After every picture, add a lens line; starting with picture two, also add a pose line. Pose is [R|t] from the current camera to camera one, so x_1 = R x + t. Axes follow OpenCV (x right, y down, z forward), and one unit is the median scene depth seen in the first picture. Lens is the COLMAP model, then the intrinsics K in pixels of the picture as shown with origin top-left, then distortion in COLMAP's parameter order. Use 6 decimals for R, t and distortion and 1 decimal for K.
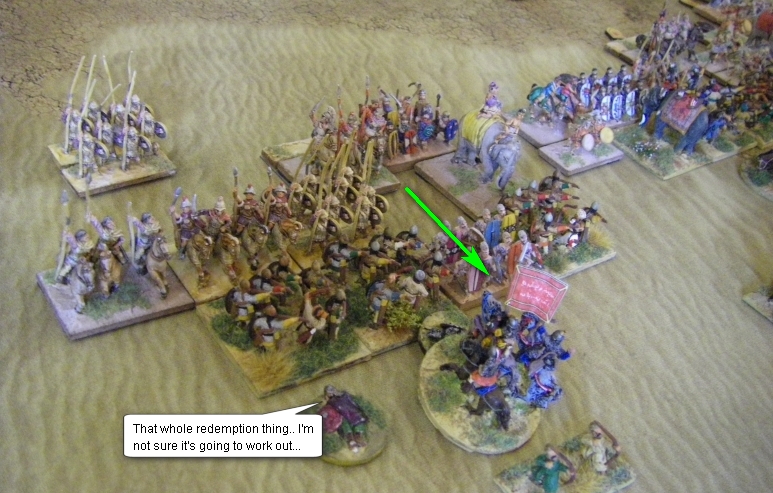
lens RADIAL K [[841.3, 0, 386.5], [0, 841.3, 246.5], [0, 0, 1]] dist [-0.228881, 0.256600]
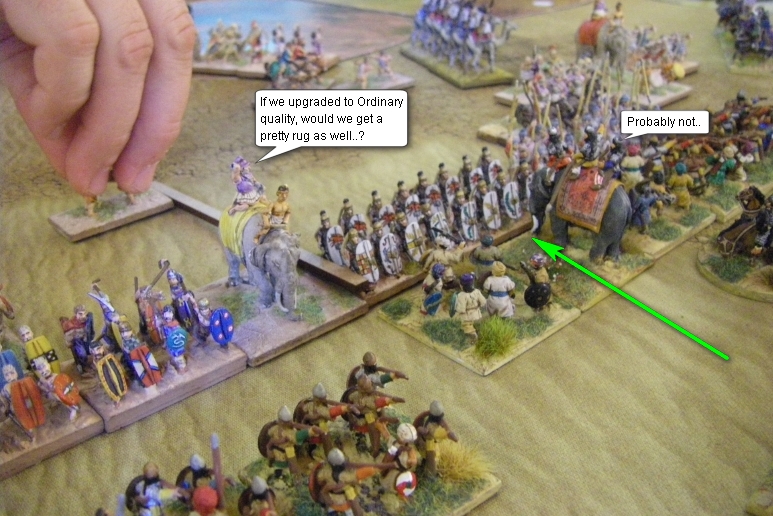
lens RADIAL K [[849.1, 0, 386.5], [0, 849.1, 258.0], [0, 0, 1]] dist [-0.132186, 0.028615]
pose [[0.976209, -0.215508, 0.023918, 0.181234], [0.216530, 0.963086, -0.159939, -0.046014], [0.011433, 0.161313, 0.986837, 0.347858]]
